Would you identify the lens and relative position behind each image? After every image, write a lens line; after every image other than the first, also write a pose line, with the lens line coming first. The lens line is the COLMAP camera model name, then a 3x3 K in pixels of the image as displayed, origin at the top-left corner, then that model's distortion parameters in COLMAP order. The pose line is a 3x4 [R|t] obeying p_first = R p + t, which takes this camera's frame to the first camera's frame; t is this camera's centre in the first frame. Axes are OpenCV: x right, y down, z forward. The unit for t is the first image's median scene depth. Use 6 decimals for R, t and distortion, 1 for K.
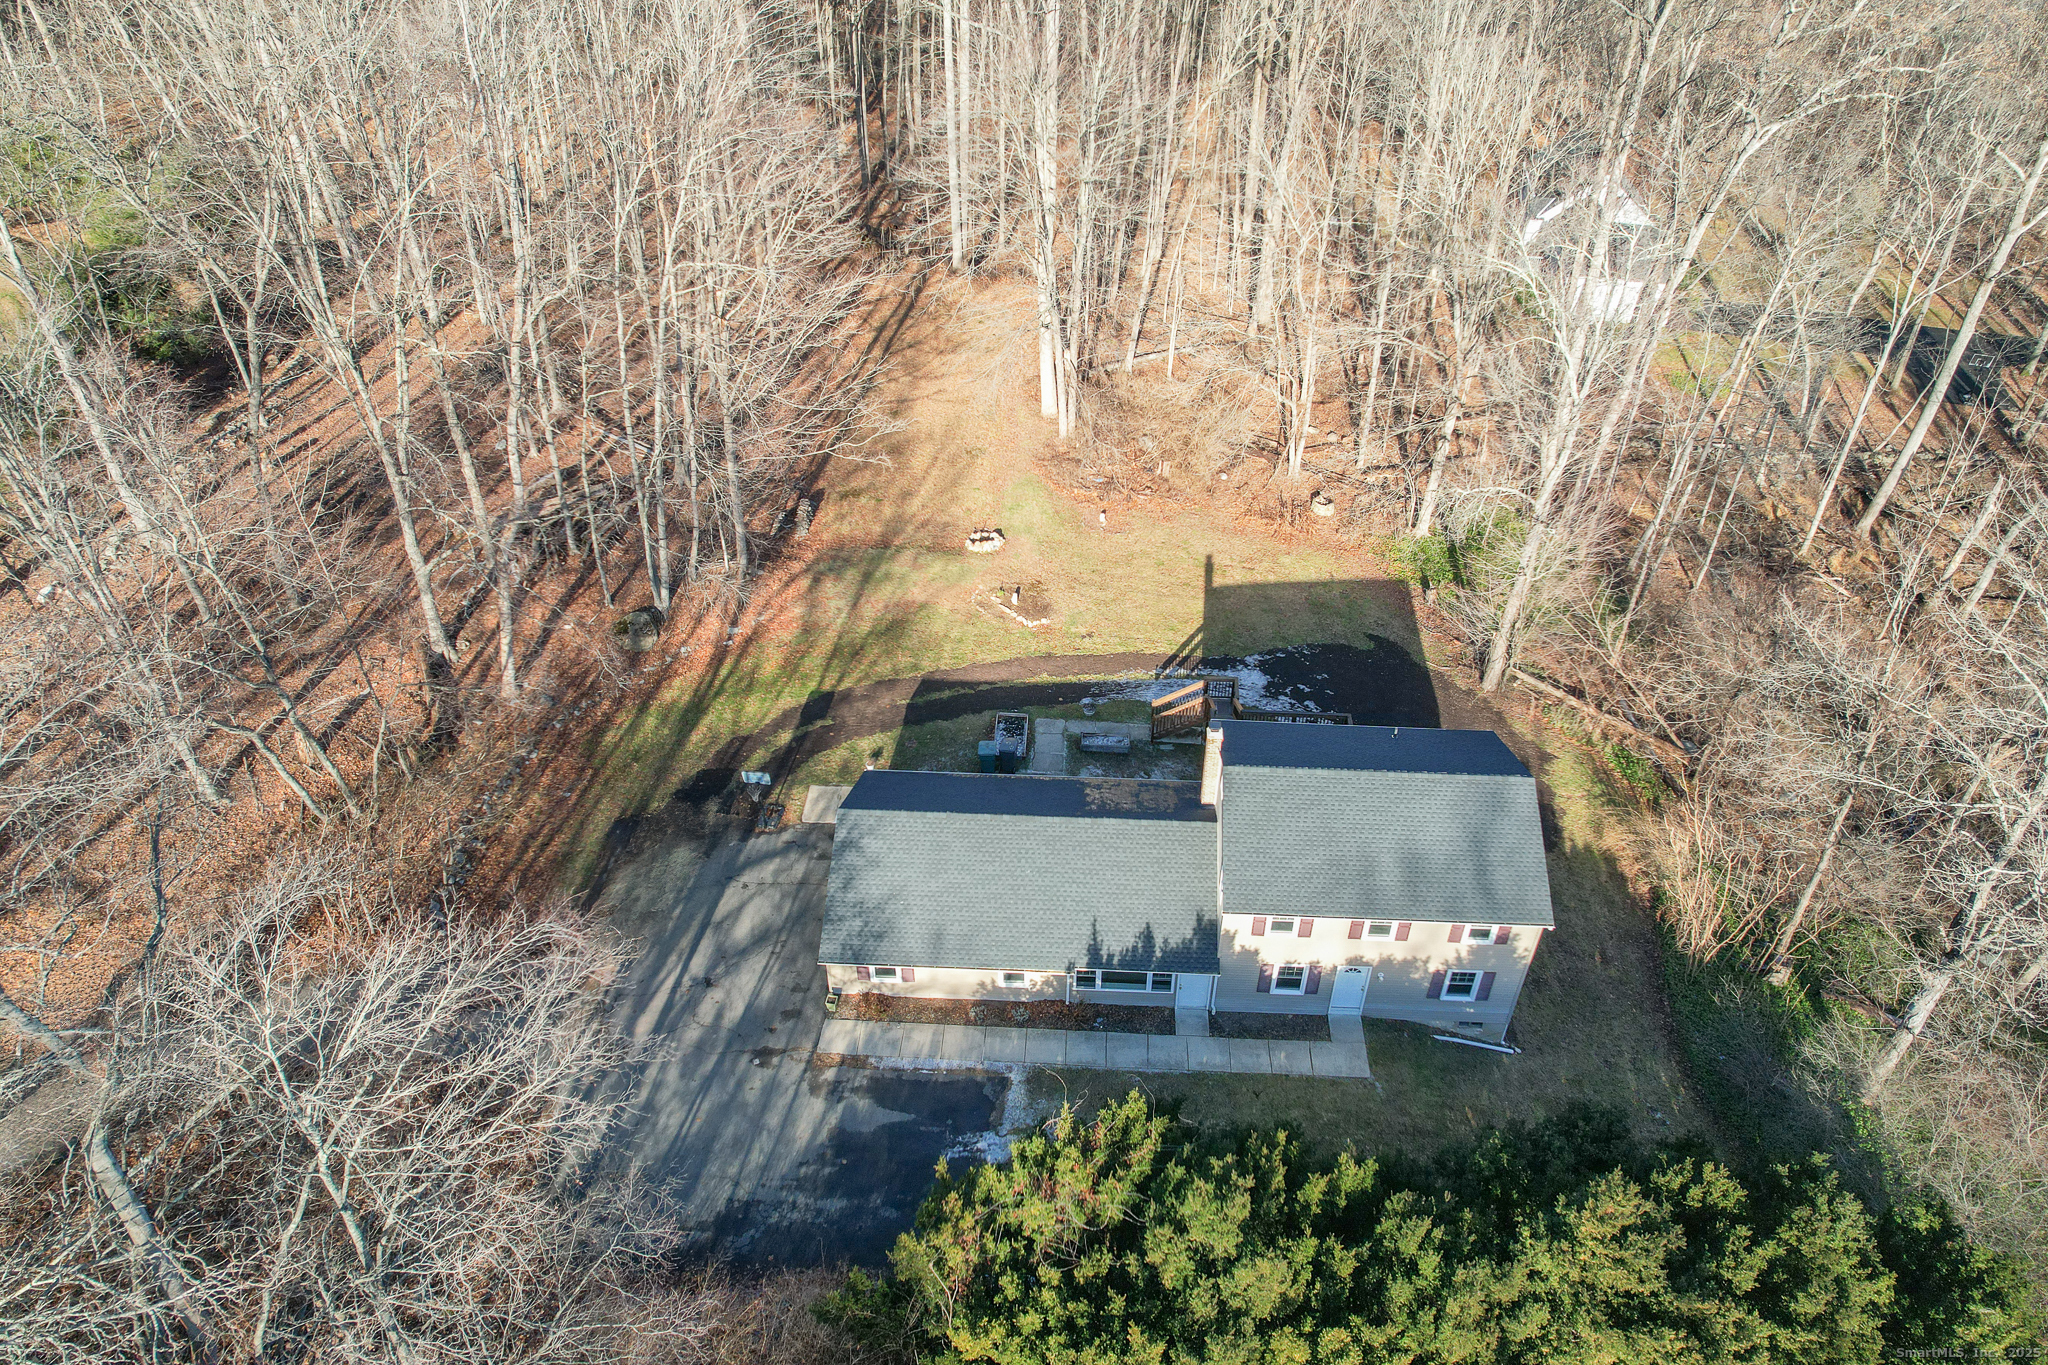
lens RADIAL K [[1308.0, 0, 1030.0], [0, 1308.0, 679.8], [0, 0, 1]] dist [-0.071266, 0.064850]
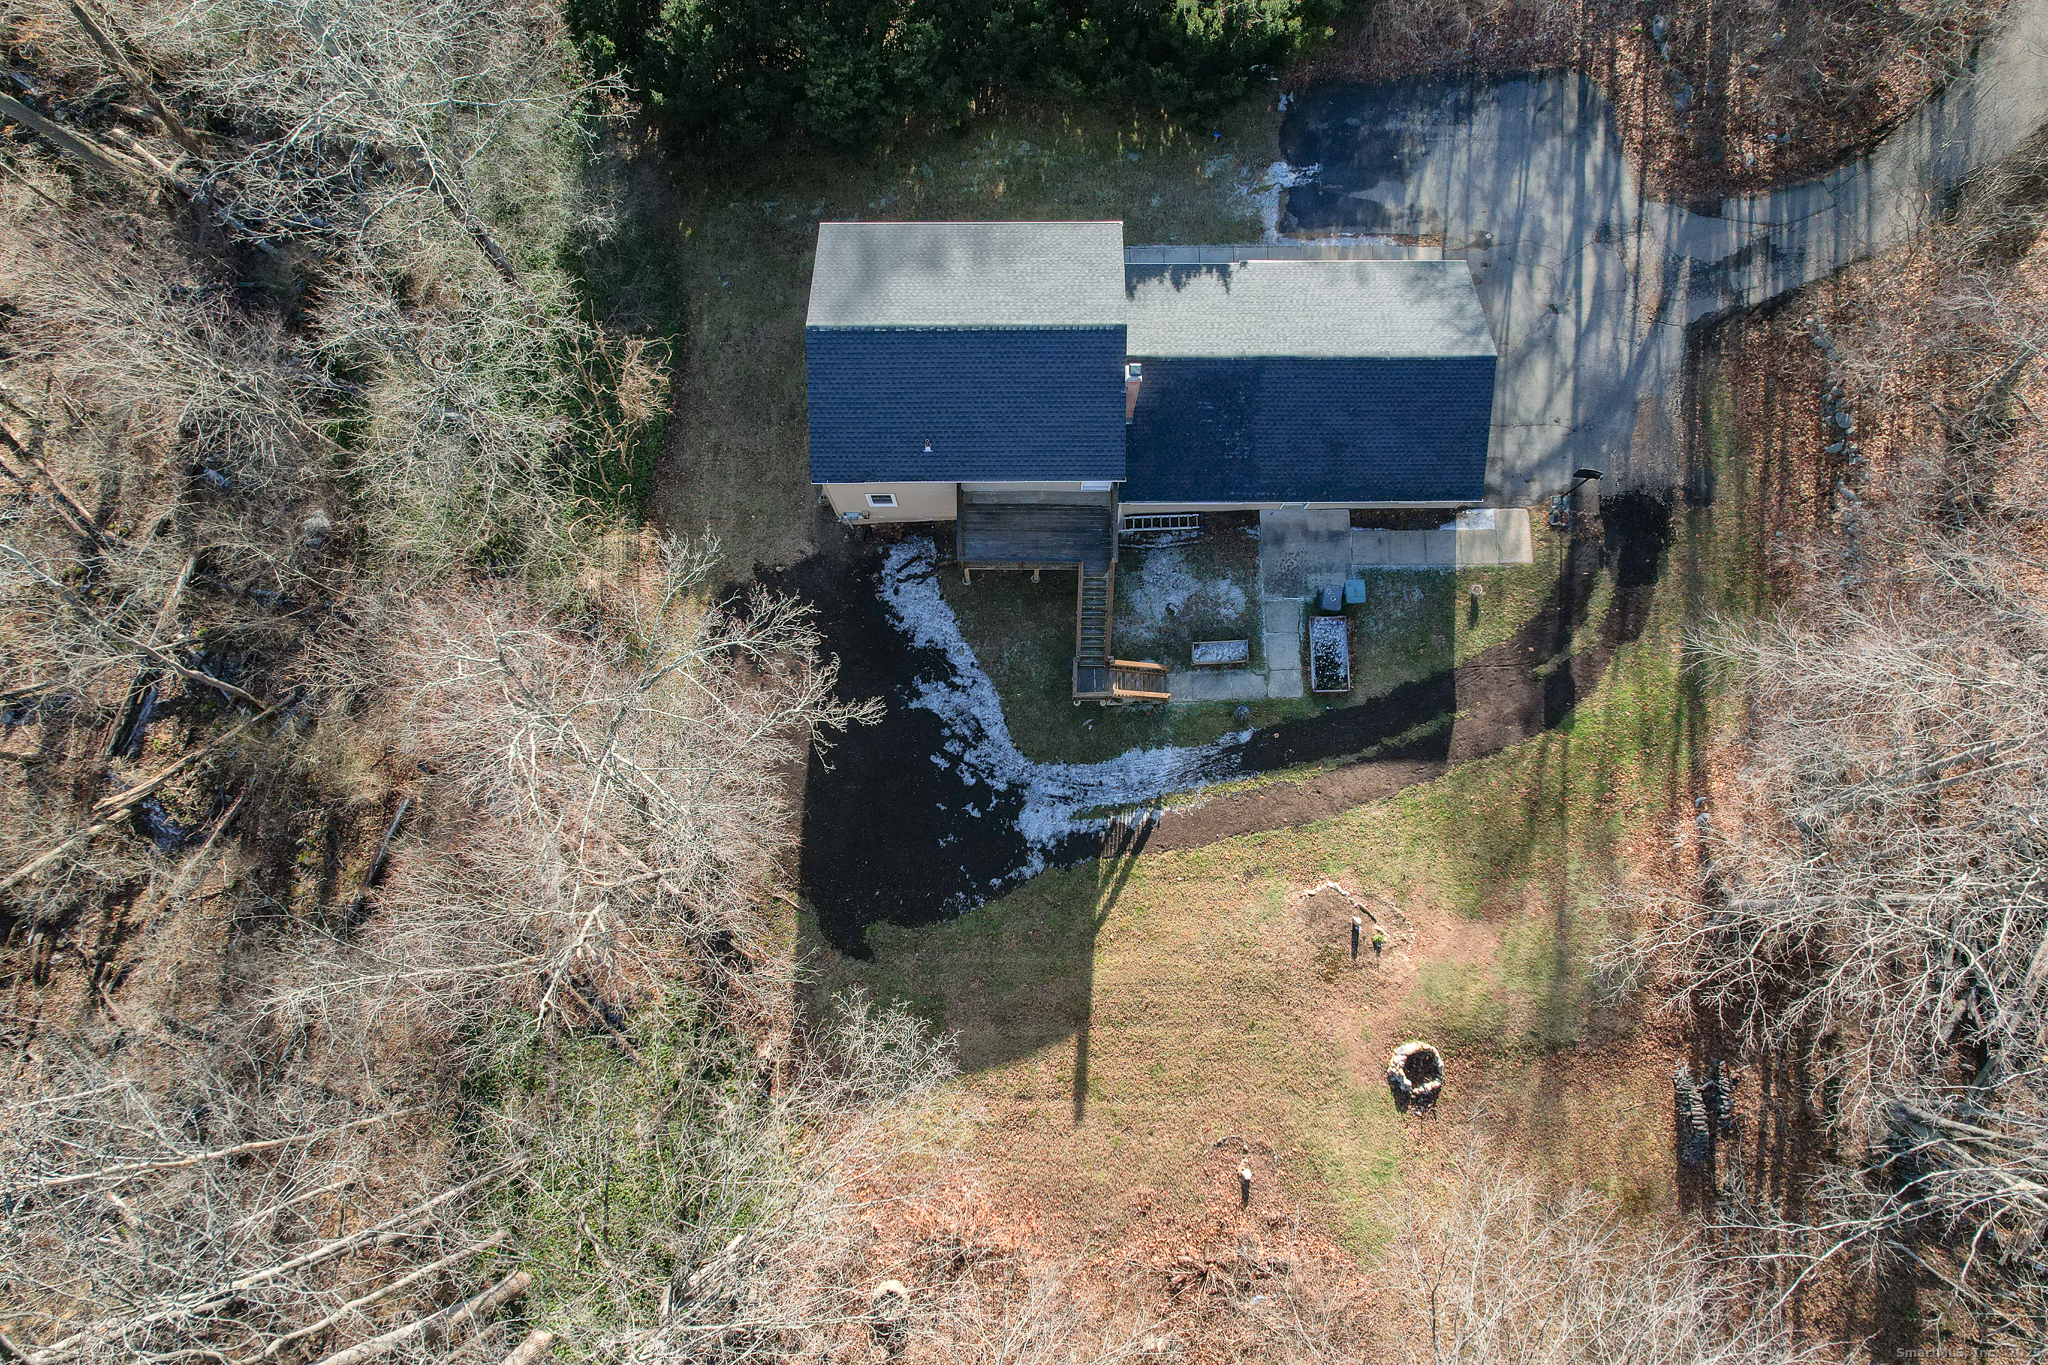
lens RADIAL K [[1308.0, 0, 1030.0], [0, 1308.0, 679.8], [0, 0, 1]] dist [-0.071266, 0.064850]
pose [[-0.997948, 0.063827, 0.005178, 0.225804], [-0.025526, -0.470656, 0.881947, -0.915311], [0.058729, 0.880005, 0.471320, 0.736395]]
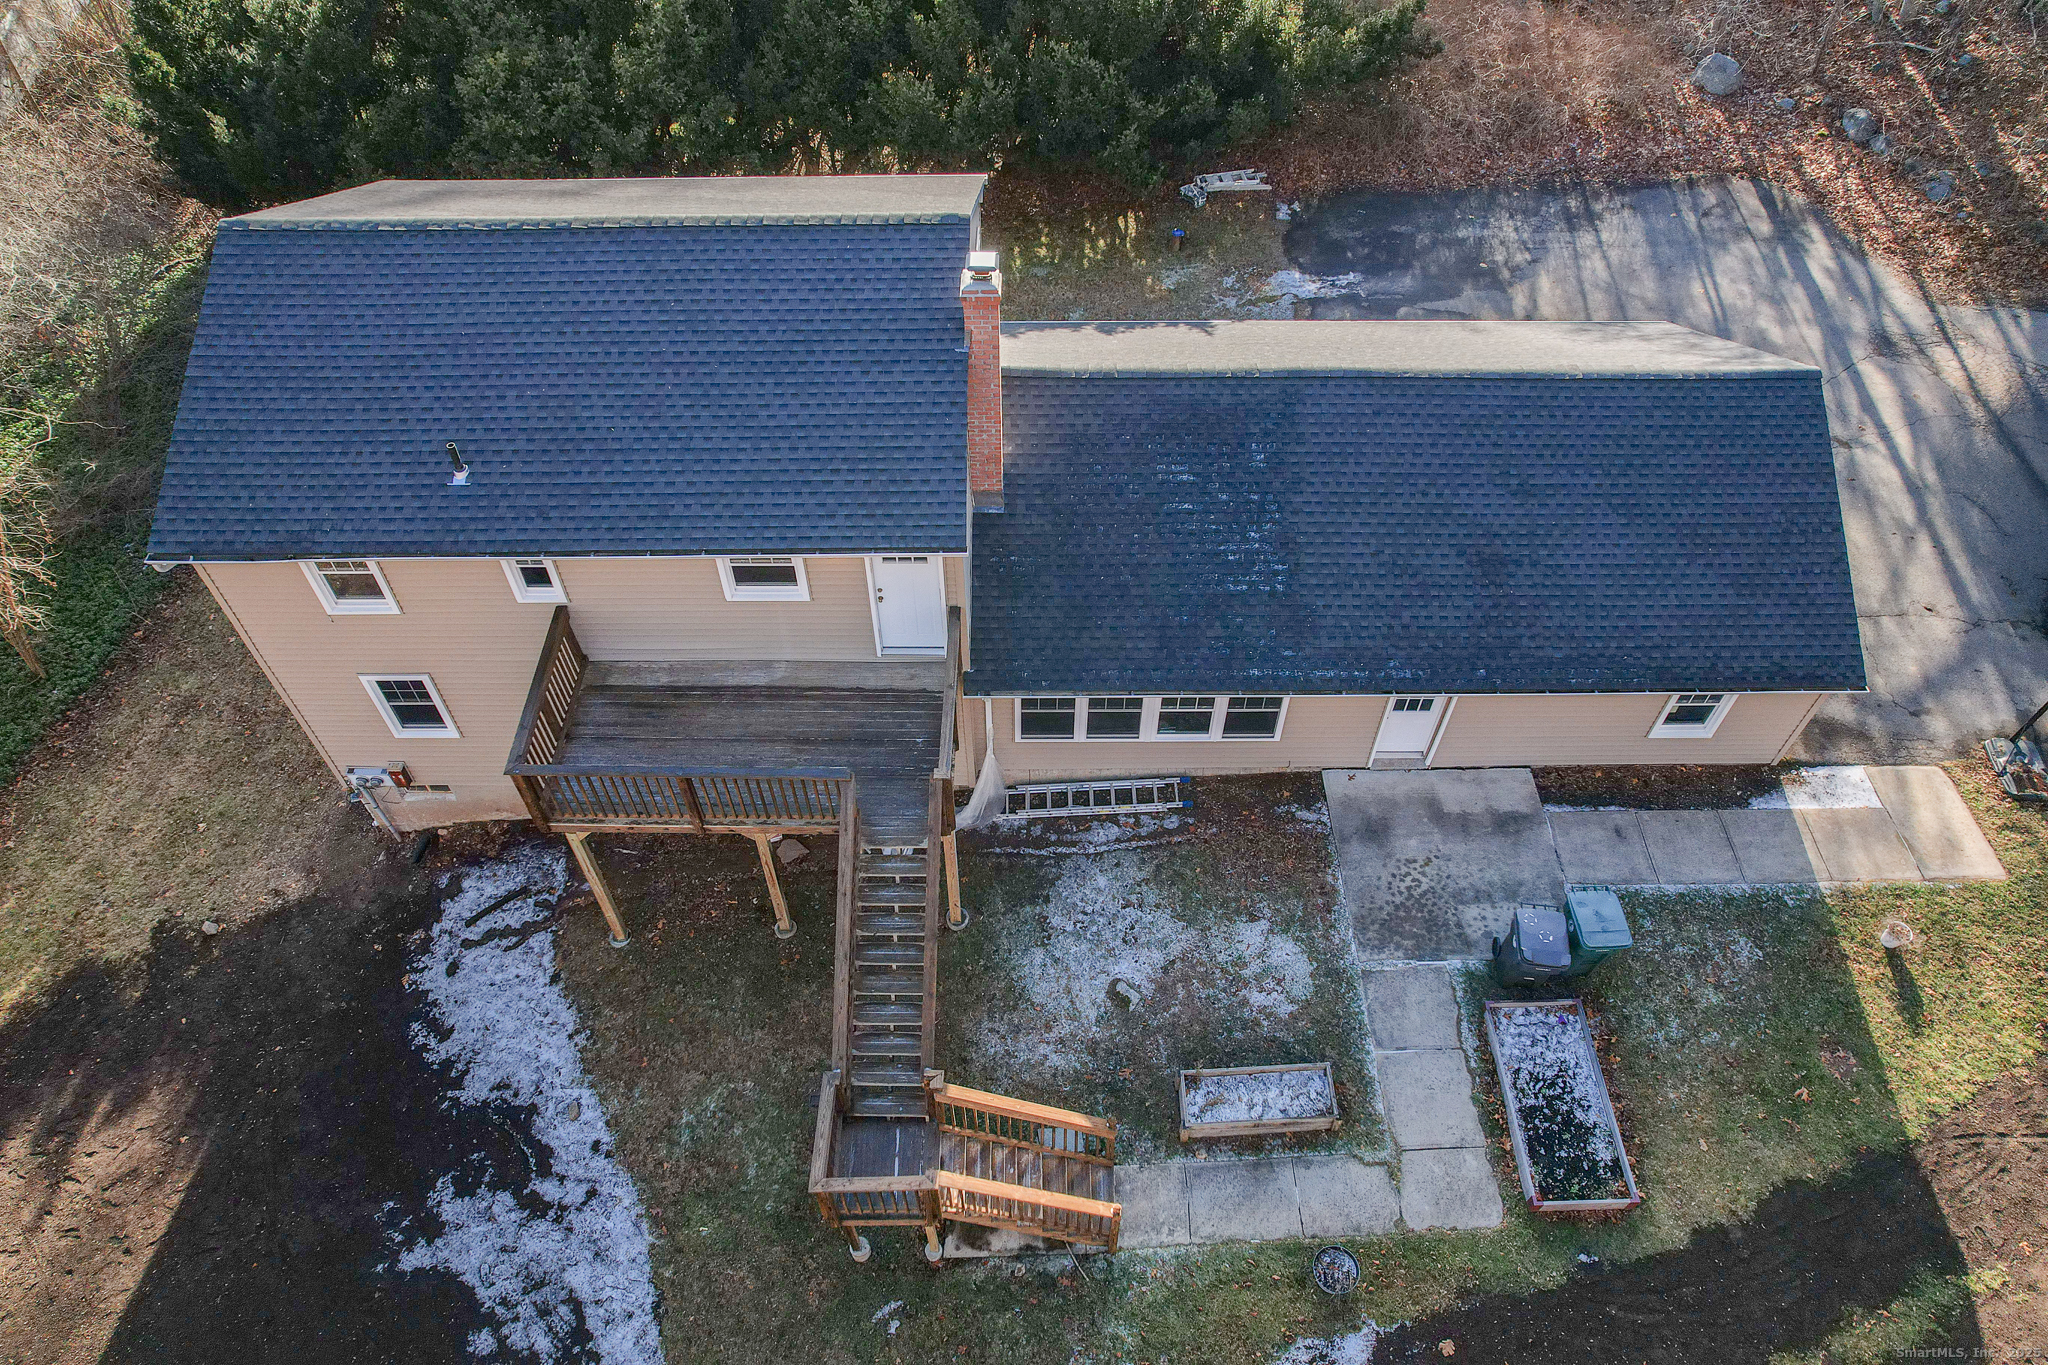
lens RADIAL K [[1308.0, 0, 1030.0], [0, 1308.0, 679.8], [0, 0, 1]] dist [-0.071266, 0.064850]
pose [[-0.997966, 0.059576, -0.022705, 0.141575], [-0.019837, 0.048292, 0.998636, -0.342726], [0.060591, 0.997055, -0.047012, 1.129062]]
